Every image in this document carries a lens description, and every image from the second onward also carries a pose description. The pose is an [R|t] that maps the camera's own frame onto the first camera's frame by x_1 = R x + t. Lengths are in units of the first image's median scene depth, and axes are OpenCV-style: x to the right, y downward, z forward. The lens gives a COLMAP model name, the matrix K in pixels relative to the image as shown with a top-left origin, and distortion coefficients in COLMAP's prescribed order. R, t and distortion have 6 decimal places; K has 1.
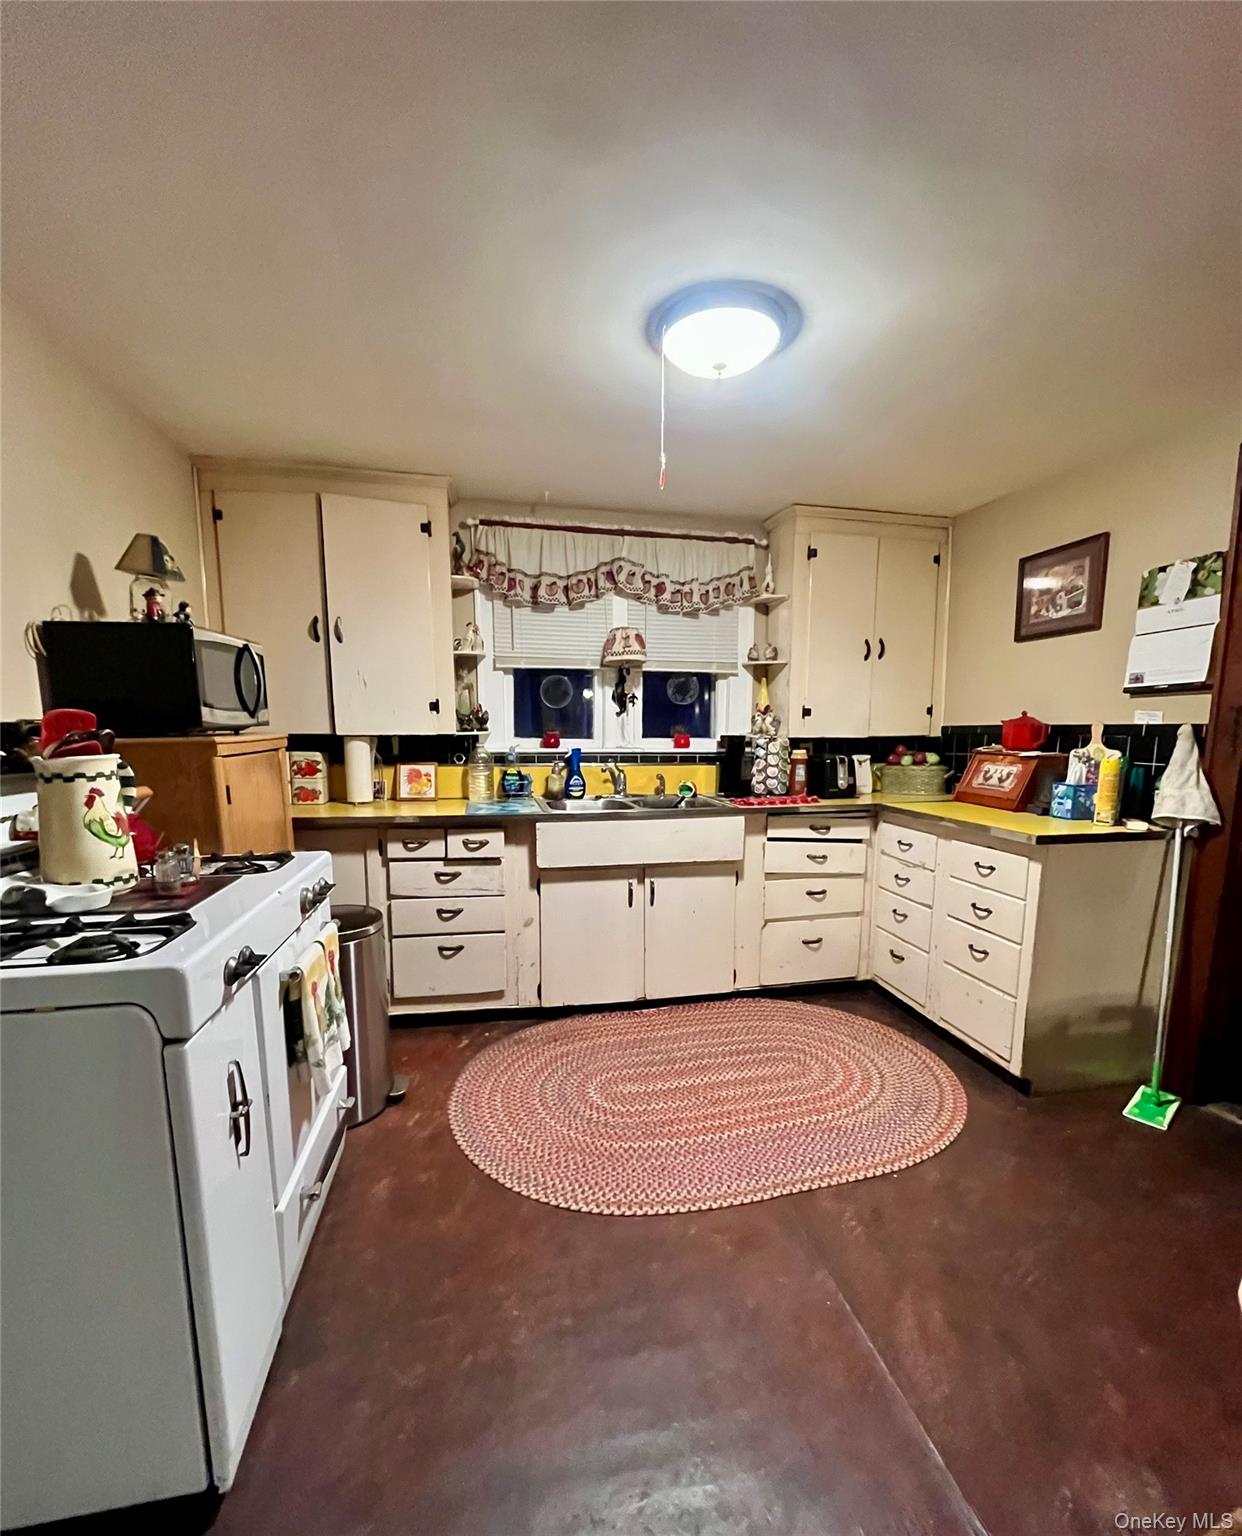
lens RADIAL K [[670.1, 0, 636.6], [0, 670.1, 827.8], [0, 0, 1]] dist [-0.003744, -0.000480]
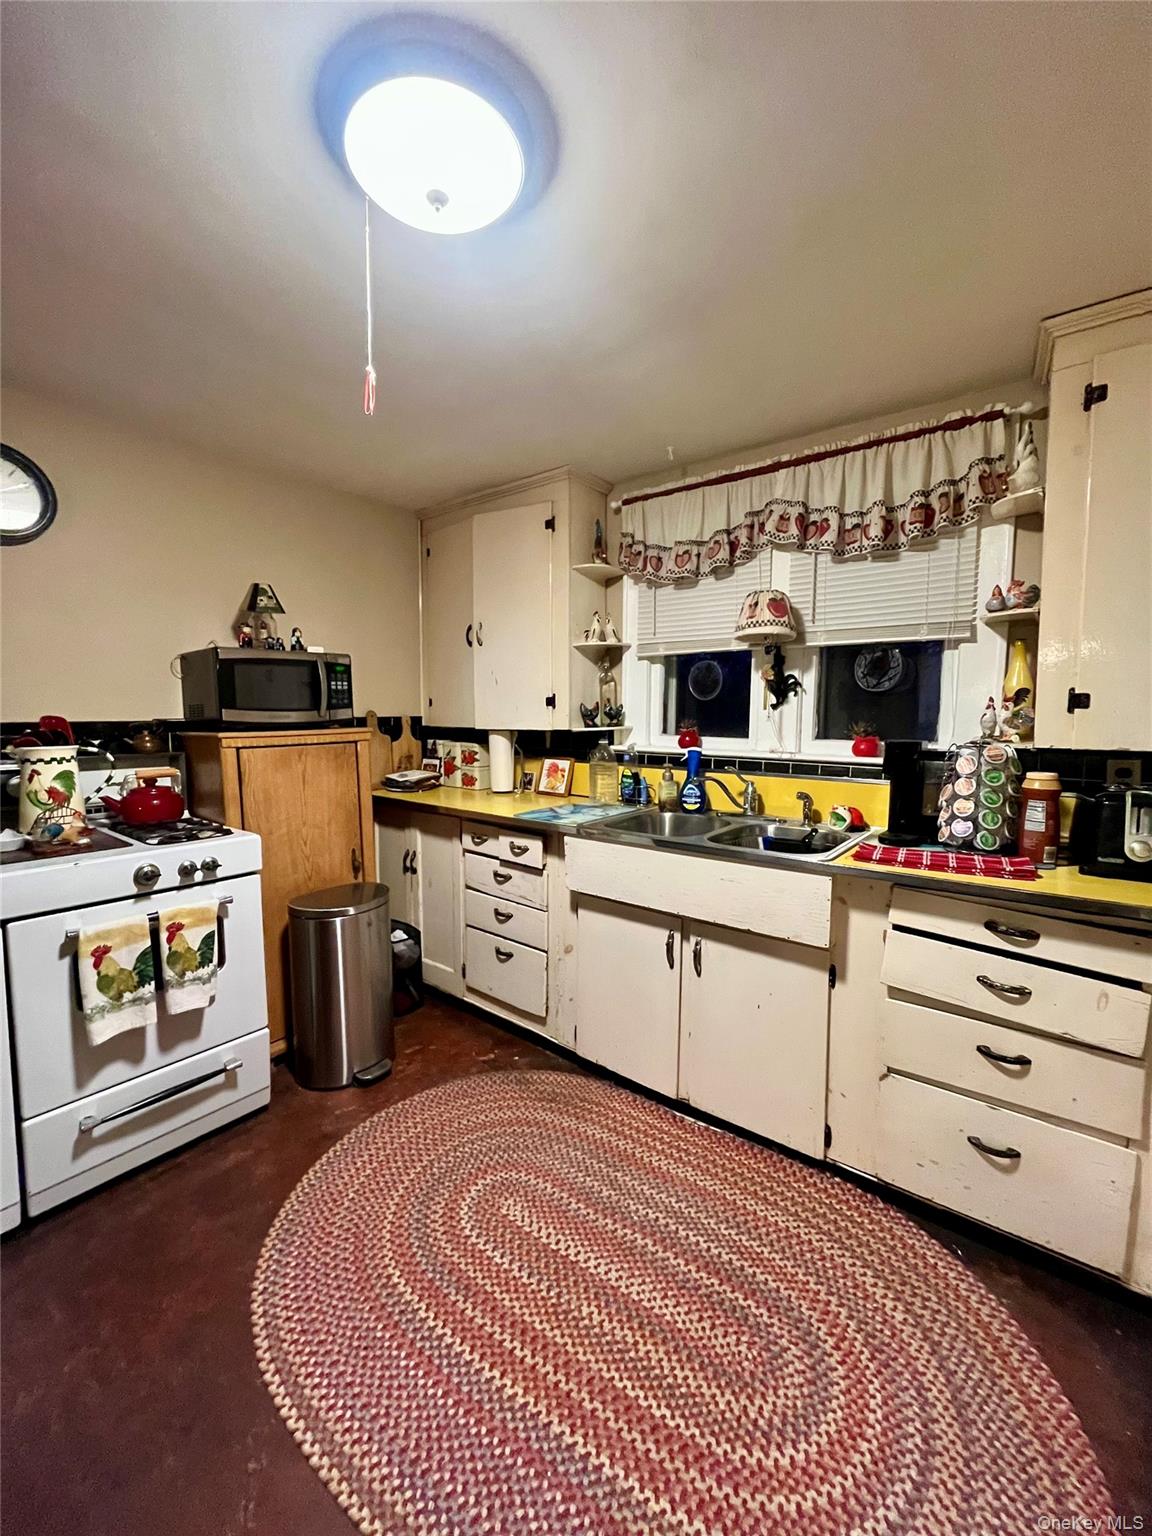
lens RADIAL K [[626.8, 0, 576.2], [0, 626.8, 765.6], [0, 0, 1]] dist [0.000653, -0.000584]
pose [[0.634489, 0.065184, -0.770178, 0.411091], [-0.115017, 0.993306, -0.010685, -0.078520], [0.764326, 0.095363, 0.637739, 0.428831]]
